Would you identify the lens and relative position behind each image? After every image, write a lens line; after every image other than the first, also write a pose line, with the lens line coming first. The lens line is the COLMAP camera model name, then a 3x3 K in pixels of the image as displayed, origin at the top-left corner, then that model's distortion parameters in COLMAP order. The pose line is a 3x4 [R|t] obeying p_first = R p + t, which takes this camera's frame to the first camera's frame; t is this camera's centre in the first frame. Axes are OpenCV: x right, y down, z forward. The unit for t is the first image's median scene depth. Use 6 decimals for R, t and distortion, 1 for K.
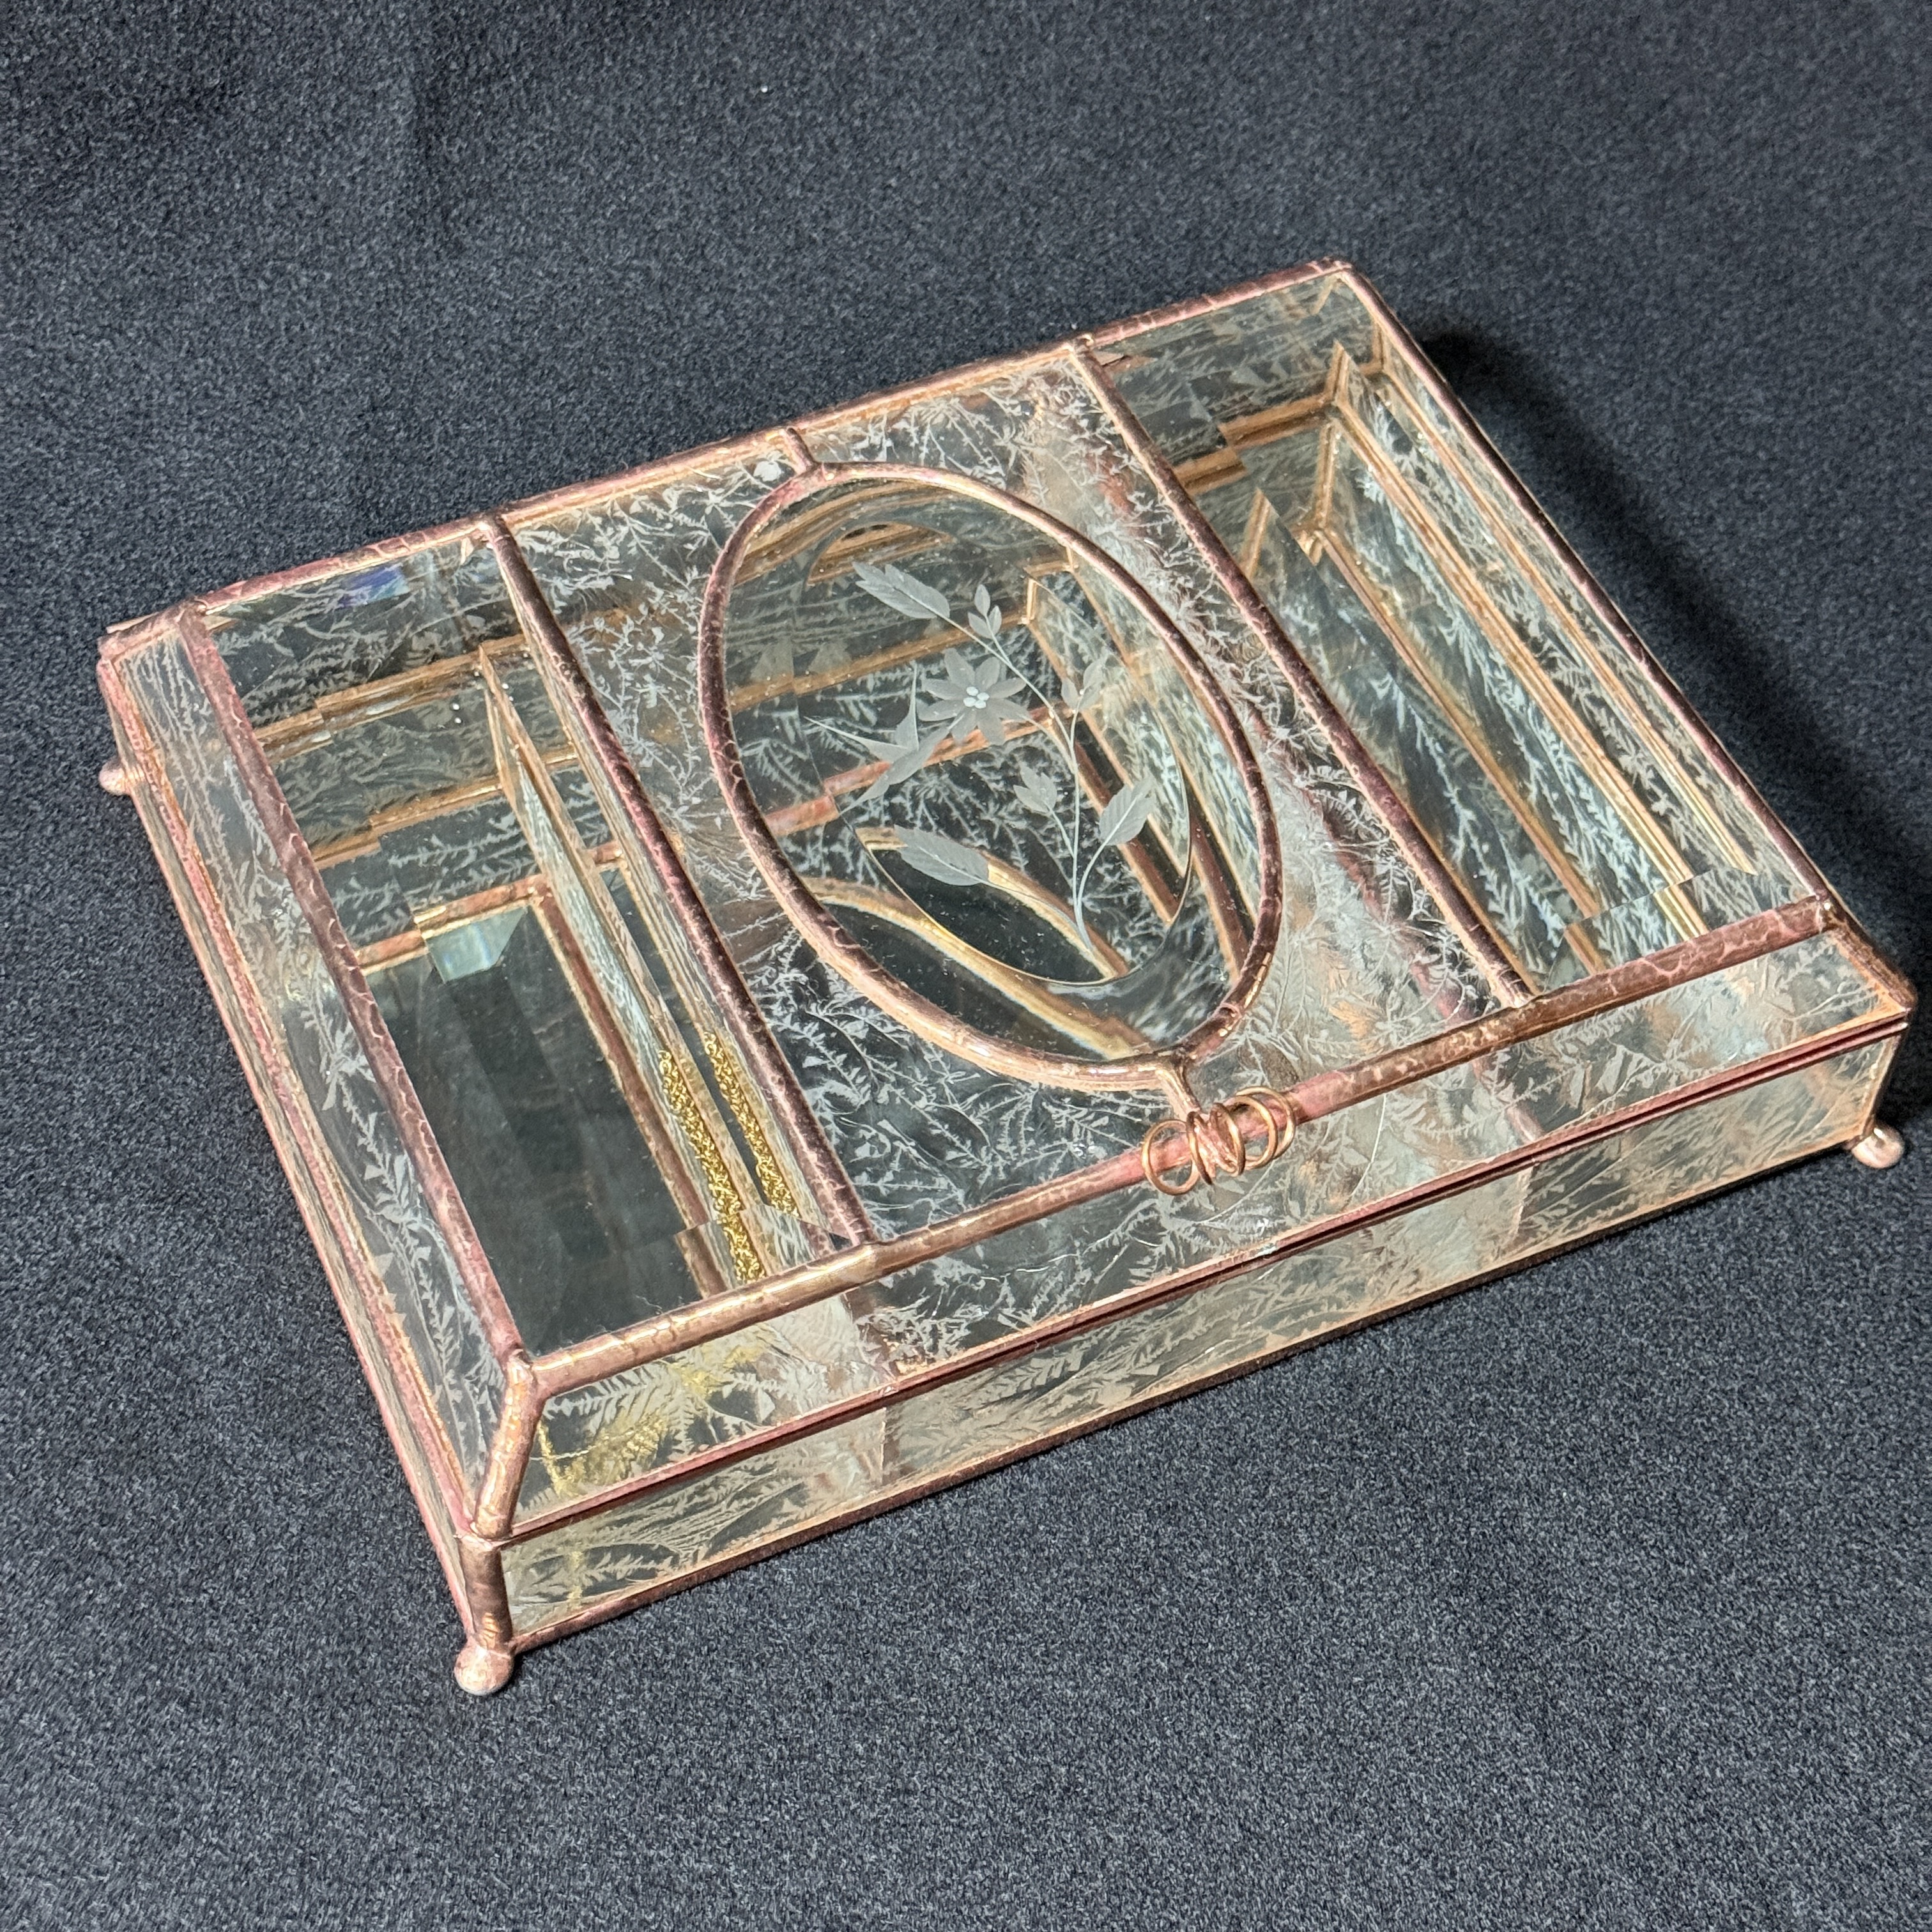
lens RADIAL K [[3735.8, 0, 1009.4], [0, 3735.8, 994.3], [0, 0, 1]] dist [0.173600, 0.000000]
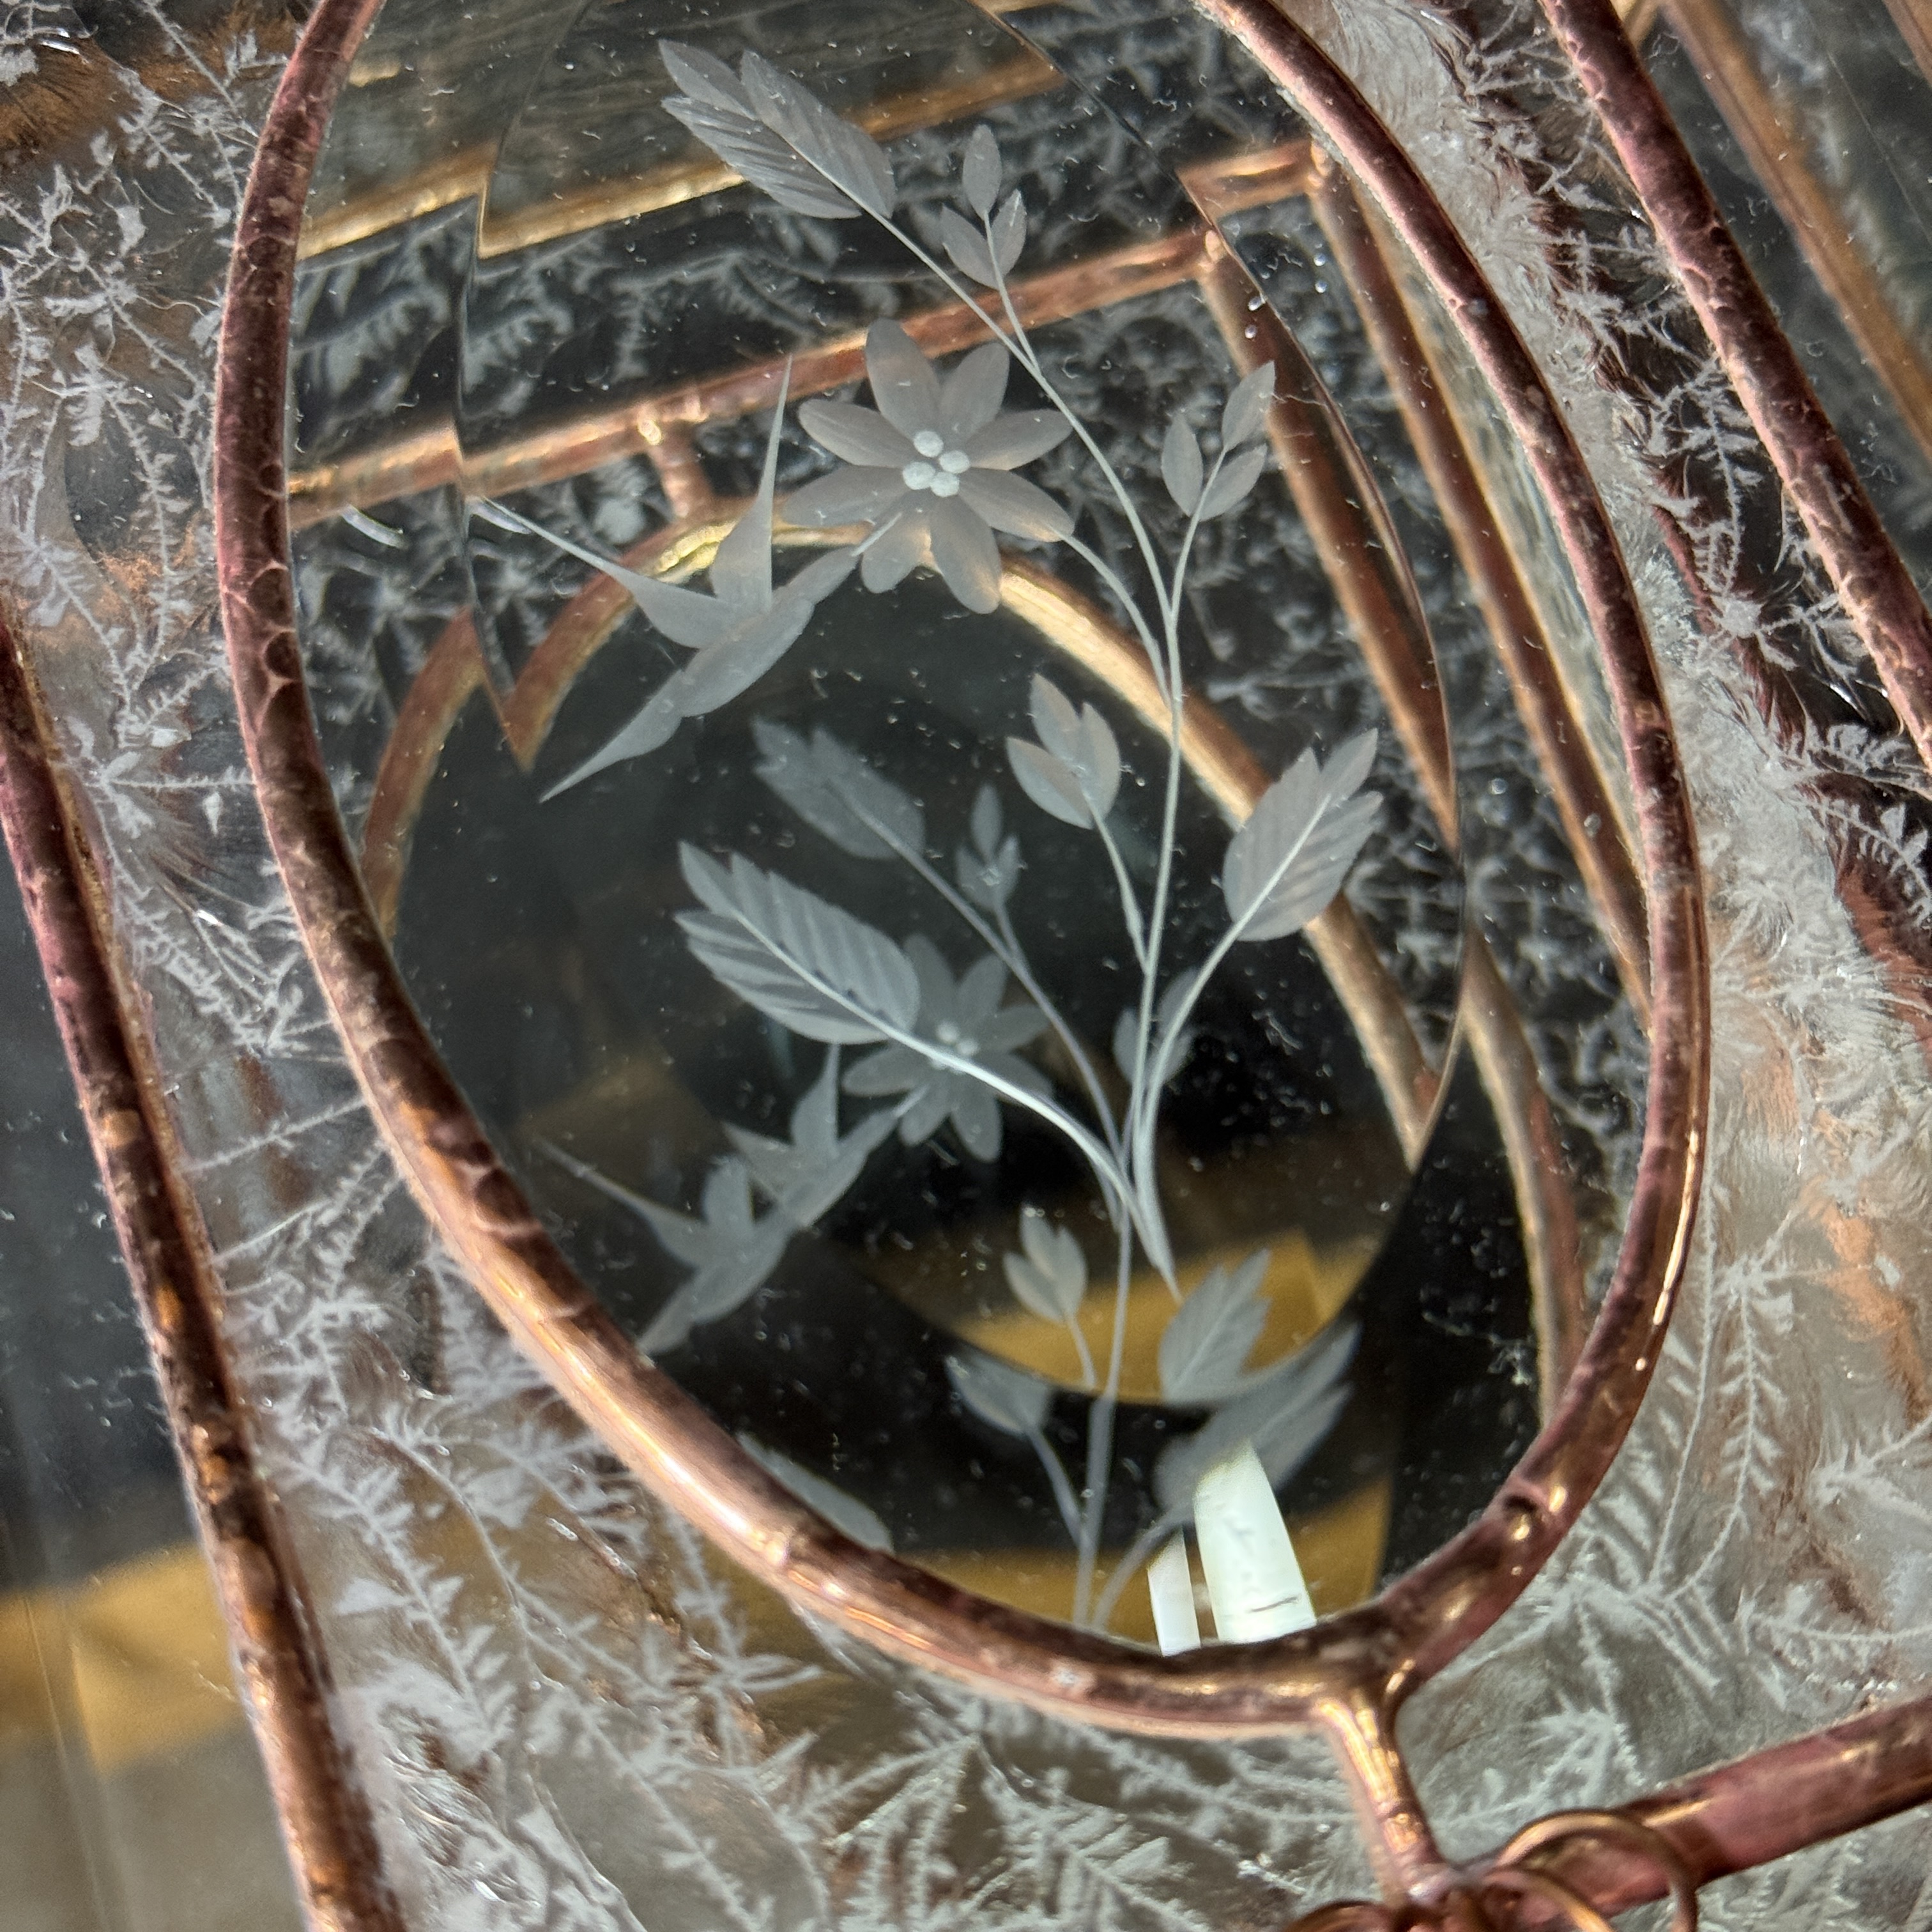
lens RADIAL K [[3735.8, 0, 974.1], [0, 3735.8, 974.7], [0, 0, 1]] dist [0.173600, 0.000000]
pose [[0.995153, 0.069035, -0.070030, 0.026002], [-0.049630, 0.967390, 0.248383, -0.126950], [0.084893, -0.243703, 0.966127, 0.632175]]
